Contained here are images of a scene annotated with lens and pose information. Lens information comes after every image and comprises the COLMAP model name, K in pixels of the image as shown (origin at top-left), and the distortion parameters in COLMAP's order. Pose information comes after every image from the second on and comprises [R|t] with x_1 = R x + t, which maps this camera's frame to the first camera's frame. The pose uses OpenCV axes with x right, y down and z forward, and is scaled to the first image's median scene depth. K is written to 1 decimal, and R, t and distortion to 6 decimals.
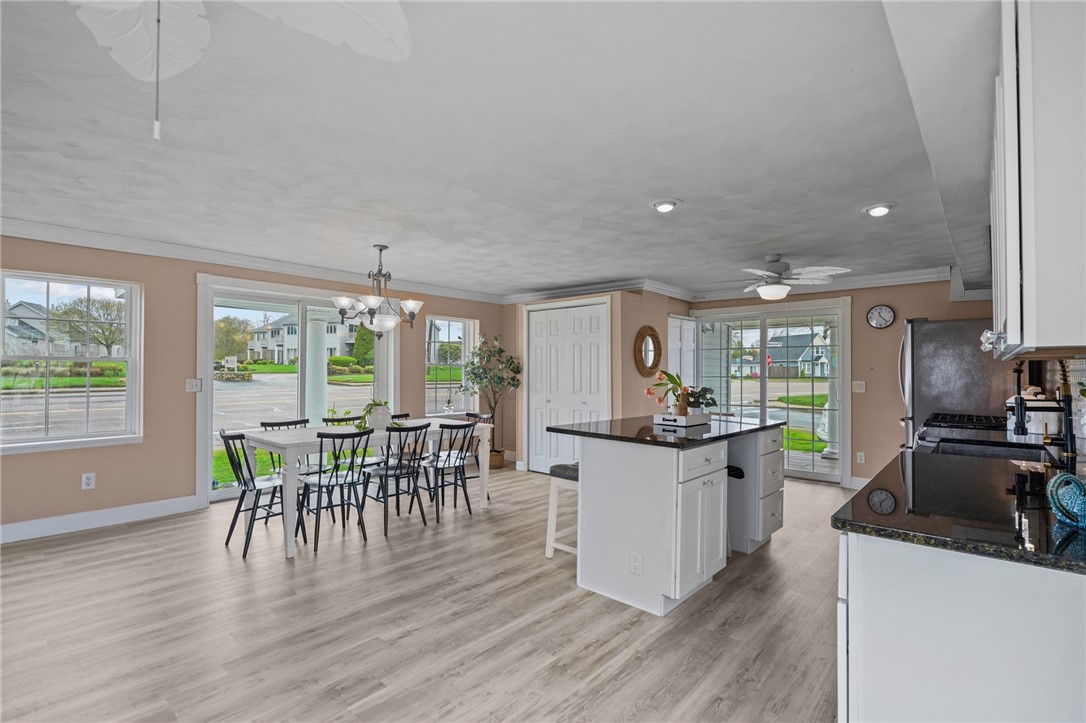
lens RADIAL K [[484.2, 0, 537.8], [0, 484.2, 391.3], [0, 0, 1]] dist [-0.004573, -0.000587]
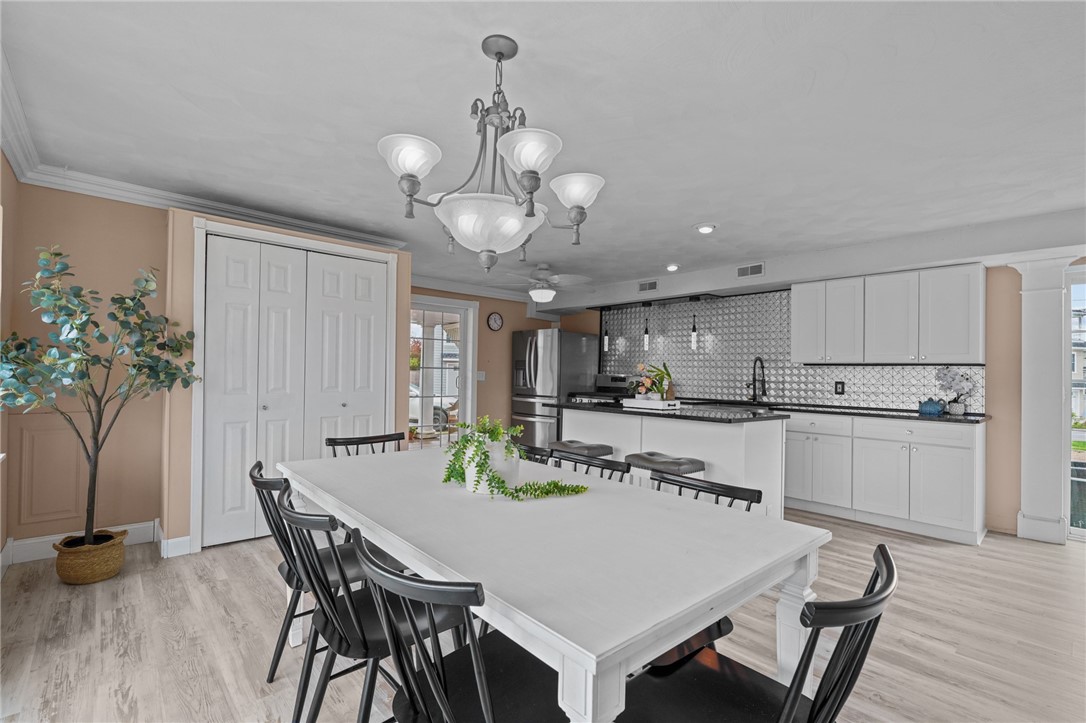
lens RADIAL K [[494.9, 0, 524.1], [0, 494.9, 378.0], [0, 0, 1]] dist [-0.023657, 0.000491]
pose [[0.131649, -0.013532, 0.991204, -0.490767], [0.020666, 0.999727, 0.010904, -0.013517], [-0.991081, 0.019049, 0.131892, 0.616526]]
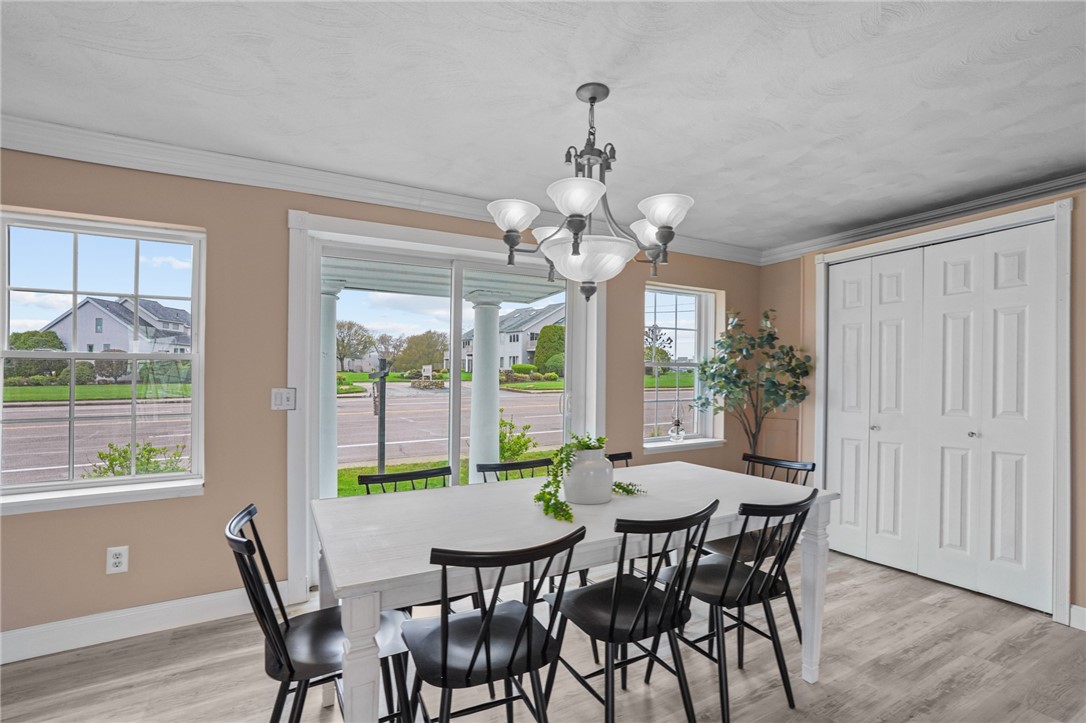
lens RADIAL K [[492.7, 0, 543.4], [0, 492.7, 367.1], [0, 0, 1]] dist [-0.001557, -0.000134]
pose [[0.941144, -0.016736, -0.337591, -0.137764], [-0.004679, 0.998033, -0.062520, -0.010245], [0.337974, 0.060420, 0.939214, 0.361843]]
